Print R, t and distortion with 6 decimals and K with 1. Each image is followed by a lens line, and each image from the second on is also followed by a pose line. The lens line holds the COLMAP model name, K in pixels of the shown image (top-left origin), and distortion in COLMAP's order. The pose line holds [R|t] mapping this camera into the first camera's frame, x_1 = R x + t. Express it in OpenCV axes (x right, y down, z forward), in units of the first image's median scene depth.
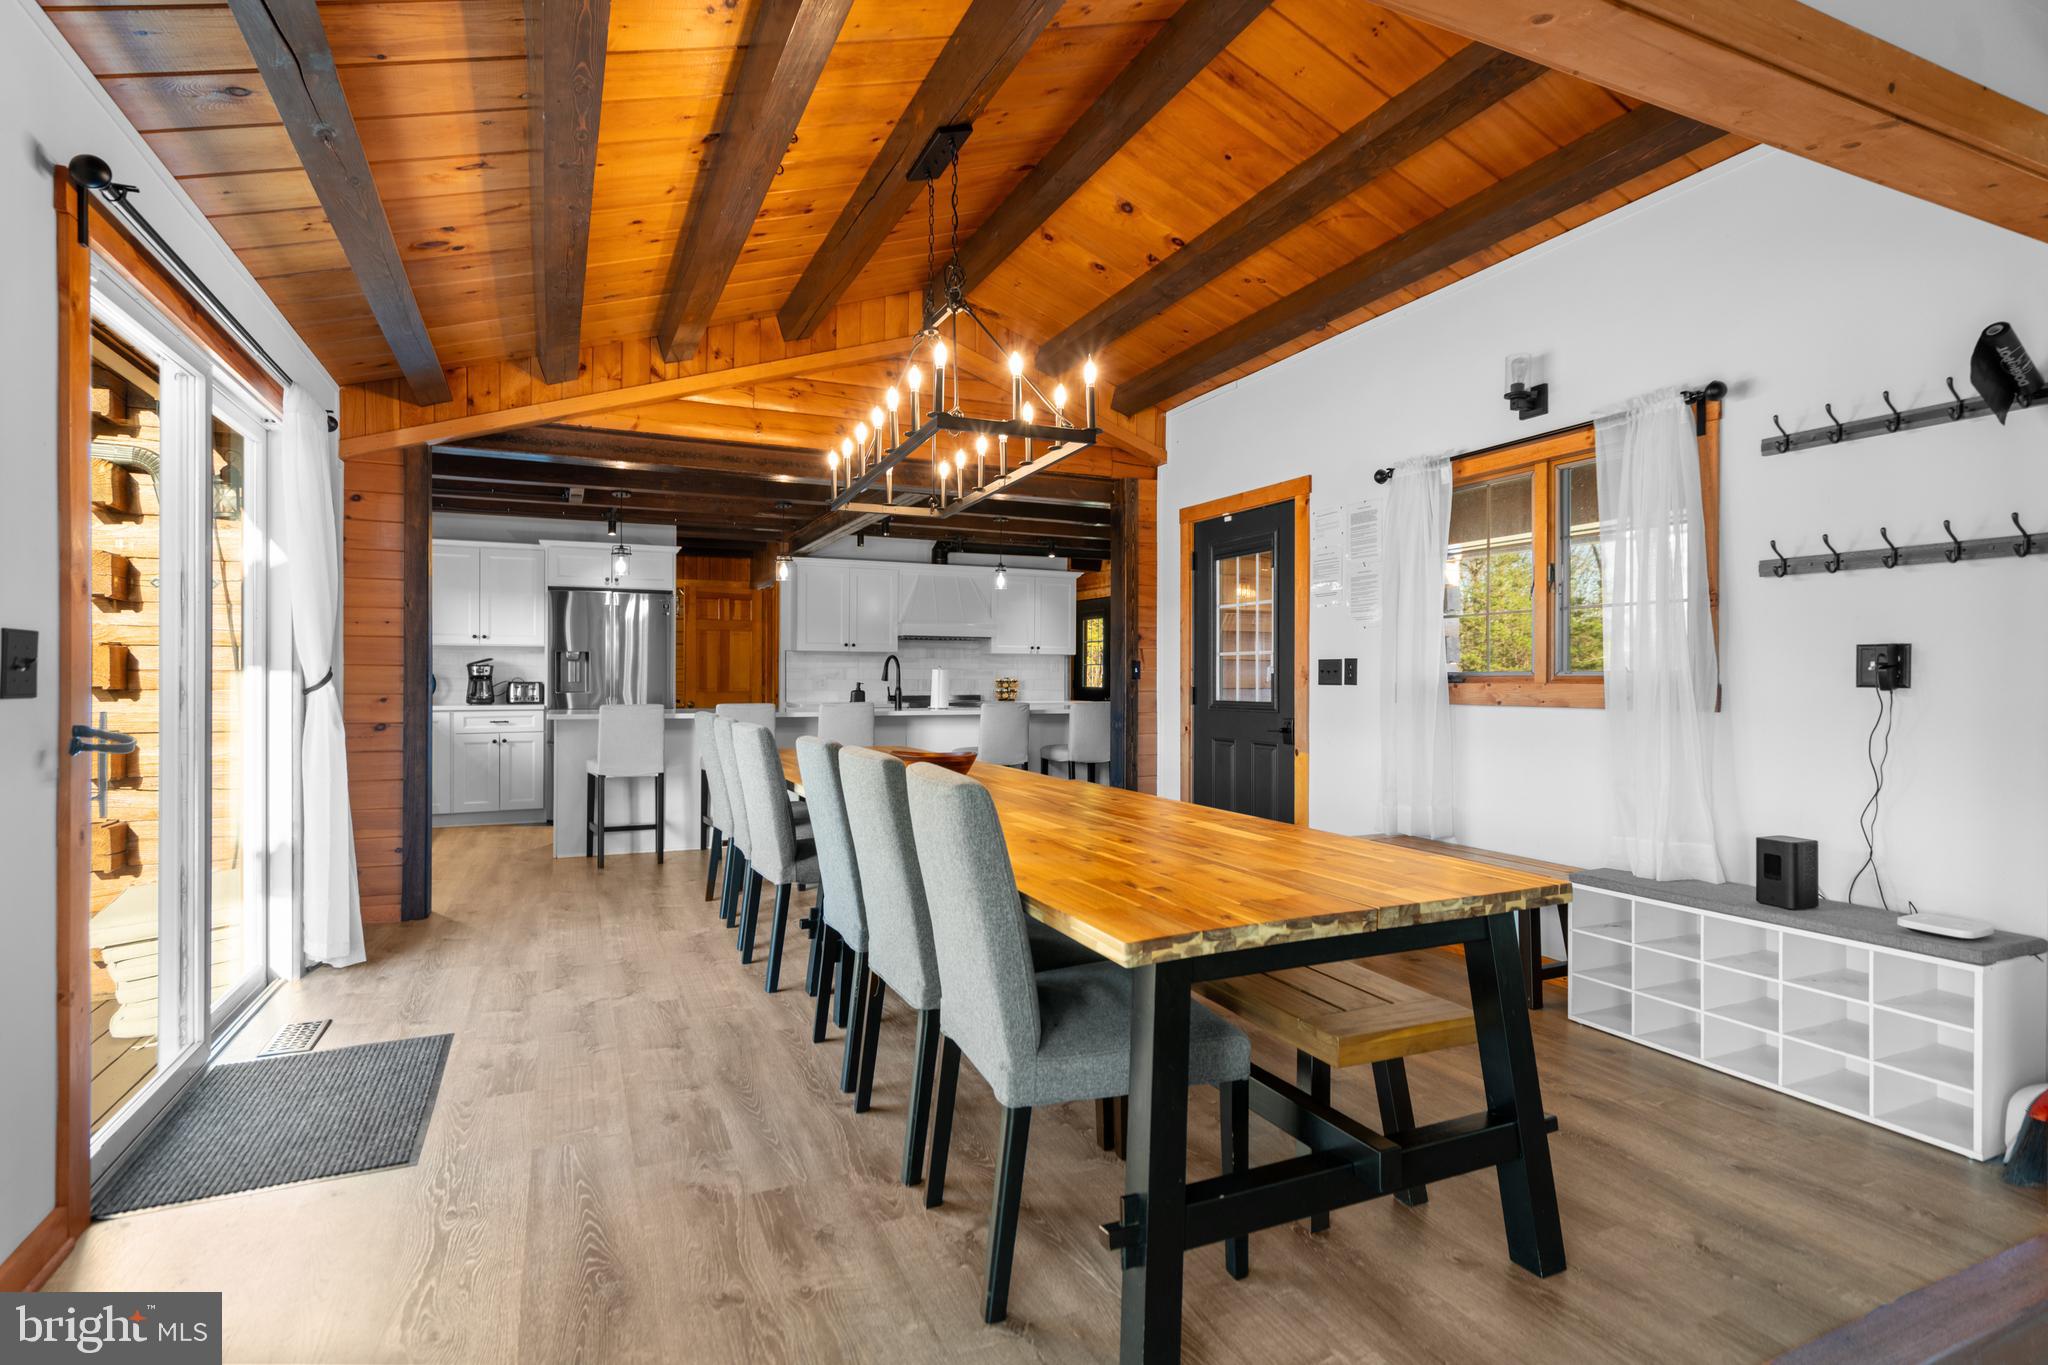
lens RADIAL K [[999.6, 0, 1014.1], [0, 999.6, 676.6], [0, 0, 1]] dist [-0.001667, 0.000489]
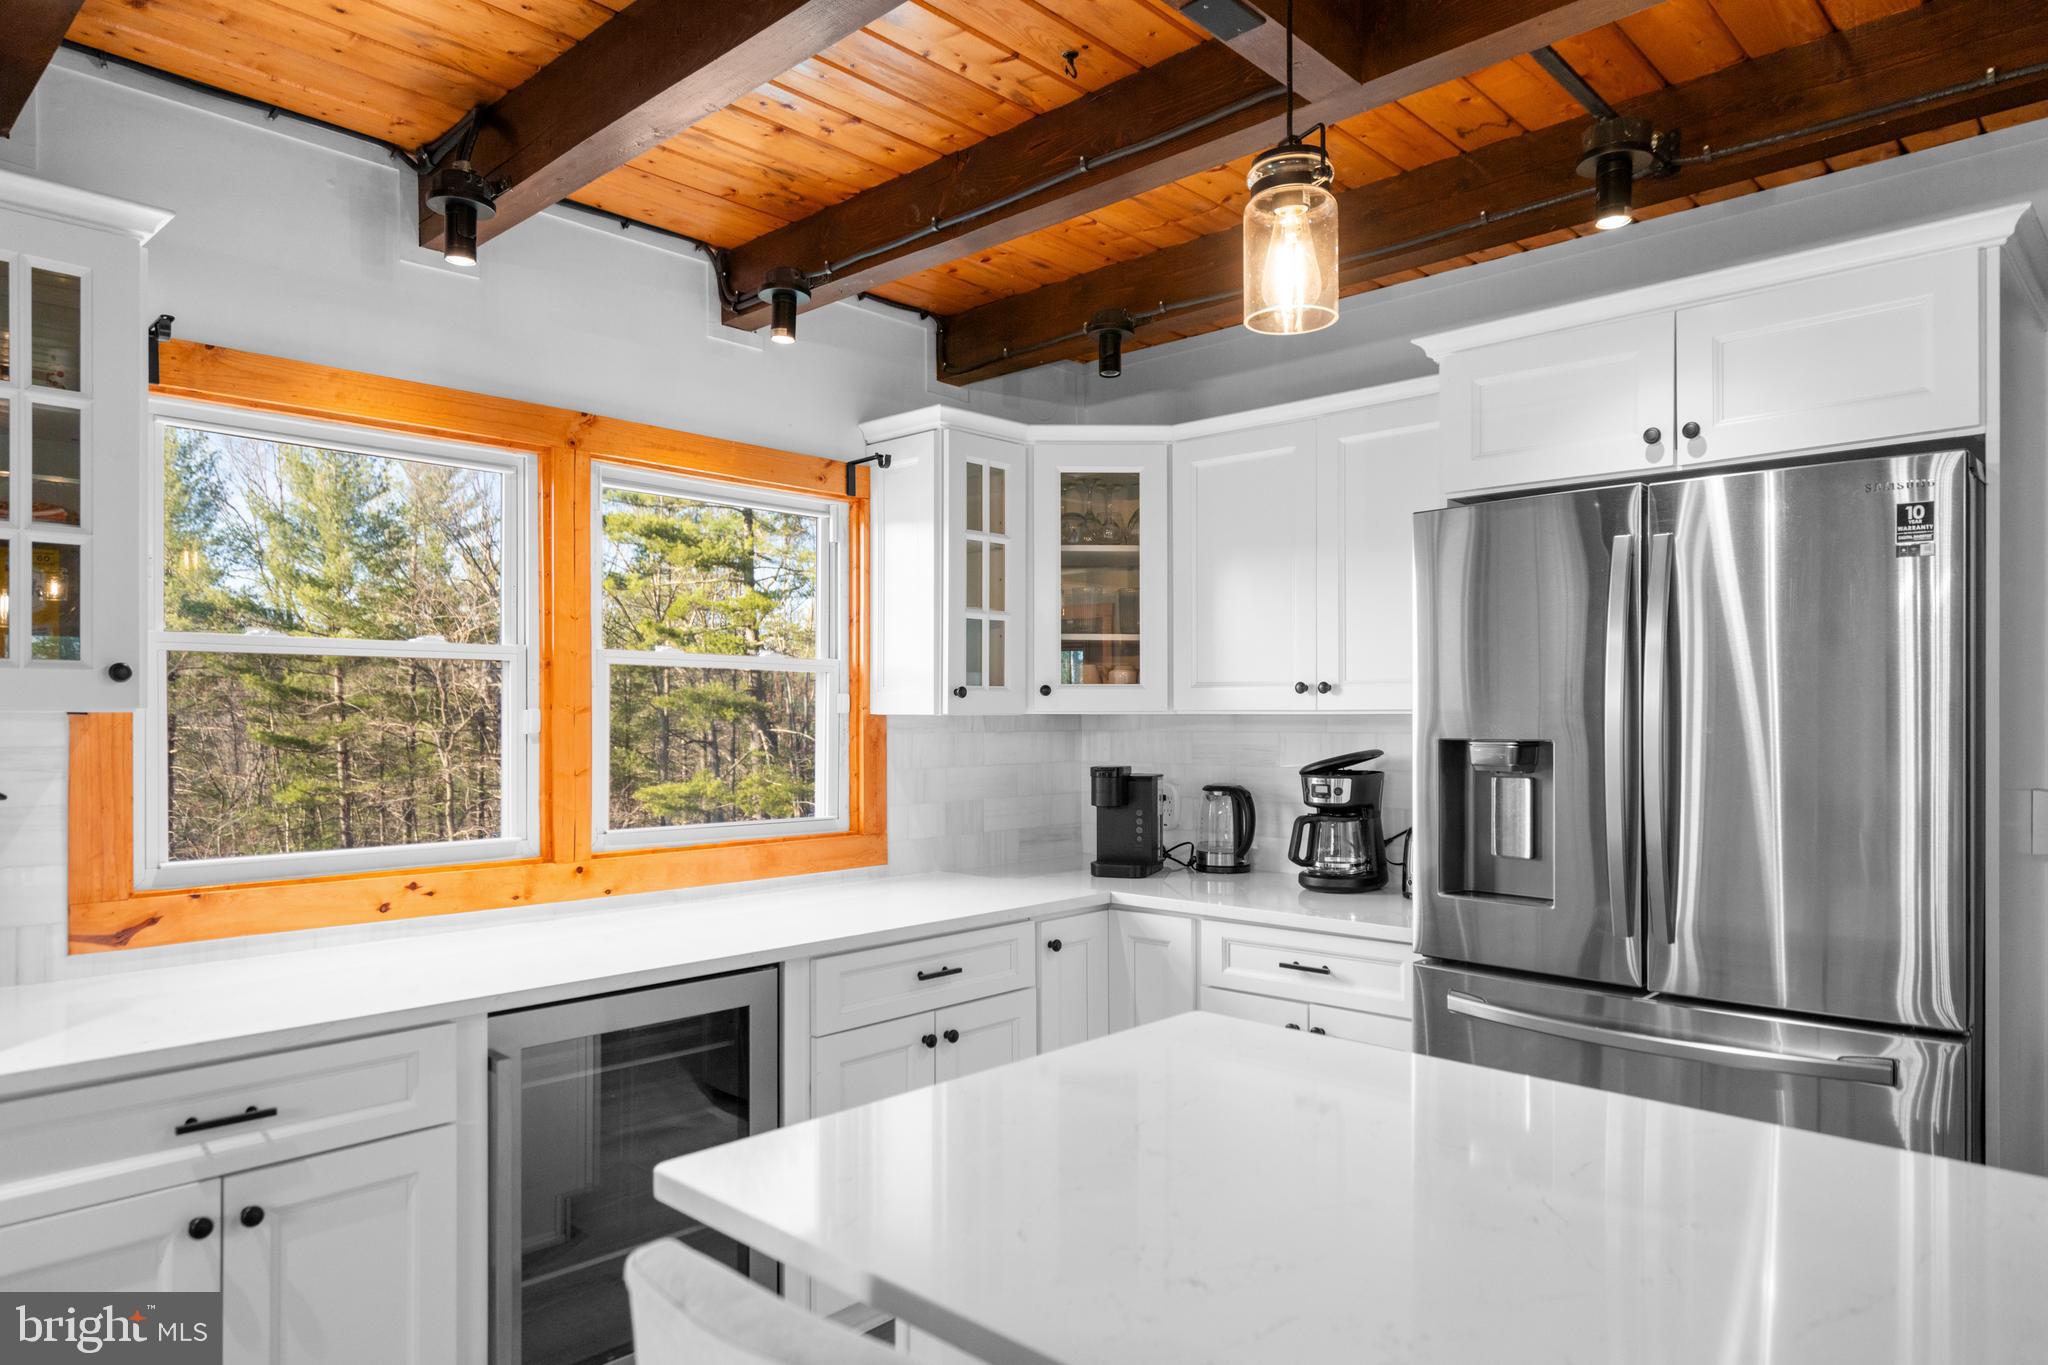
lens RADIAL K [[1272.0, 0, 1021.9], [0, 1272.0, 711.2], [0, 0, 1]] dist [-0.001199, -0.001462]
pose [[0.382326, -0.006263, -0.924006, -0.296039], [0.003432, 0.999980, -0.005358, -0.048824], [0.924021, -0.001123, 0.382340, 1.201656]]
